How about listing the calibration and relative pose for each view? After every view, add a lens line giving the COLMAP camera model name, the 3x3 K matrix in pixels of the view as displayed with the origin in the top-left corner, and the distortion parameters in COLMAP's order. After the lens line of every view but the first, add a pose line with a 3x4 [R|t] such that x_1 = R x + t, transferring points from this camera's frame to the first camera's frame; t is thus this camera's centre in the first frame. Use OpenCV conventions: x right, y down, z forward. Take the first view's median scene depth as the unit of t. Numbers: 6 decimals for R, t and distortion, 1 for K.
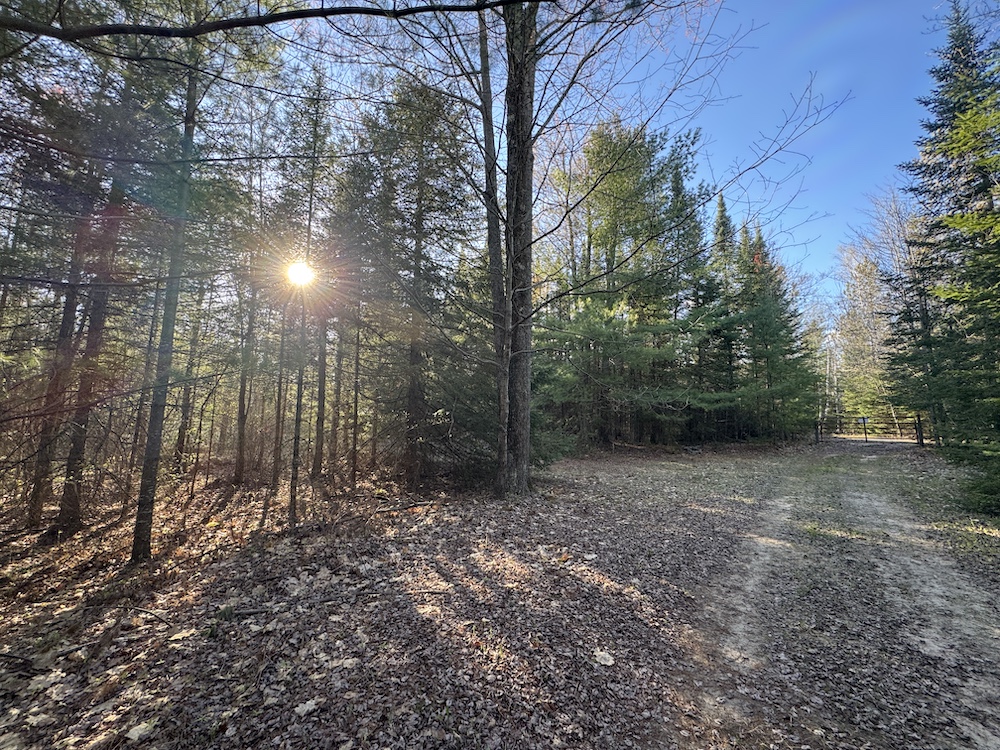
lens RADIAL K [[403.9, 0, 501.2], [0, 403.9, 372.6], [0, 0, 1]] dist [0.001509, 0.000217]
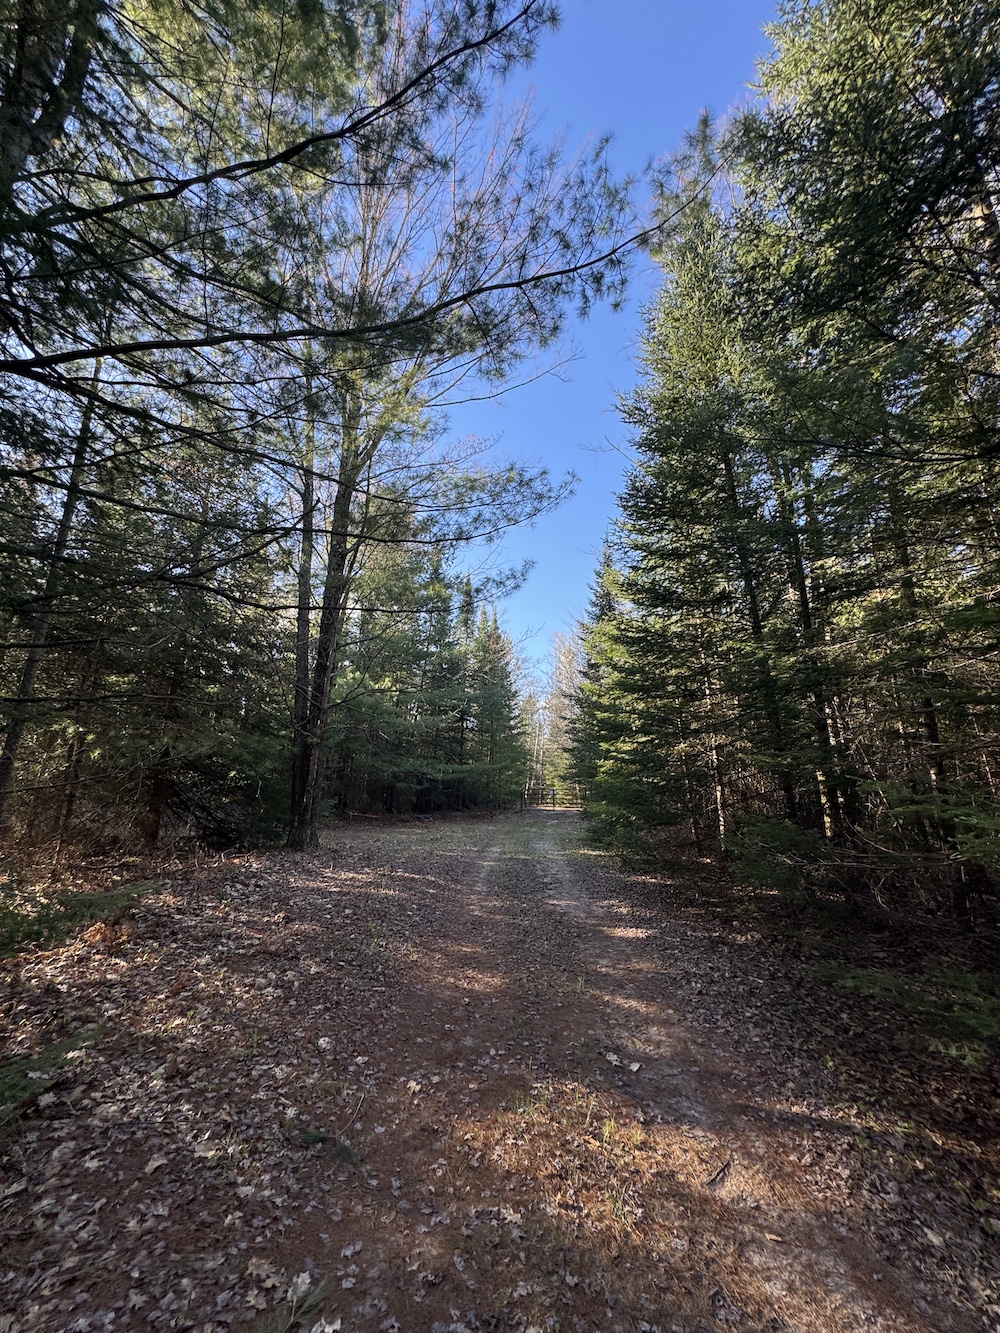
lens RADIAL K [[538.4, 0, 501.2], [0, 538.4, 667.6], [0, 0, 1]] dist [0.001509, 0.000217]
pose [[0.816418, 0.146543, 0.558558, -0.167100], [-0.086718, 0.987408, -0.132305, -0.021224], [-0.570913, 0.059580, 0.818846, -0.227823]]
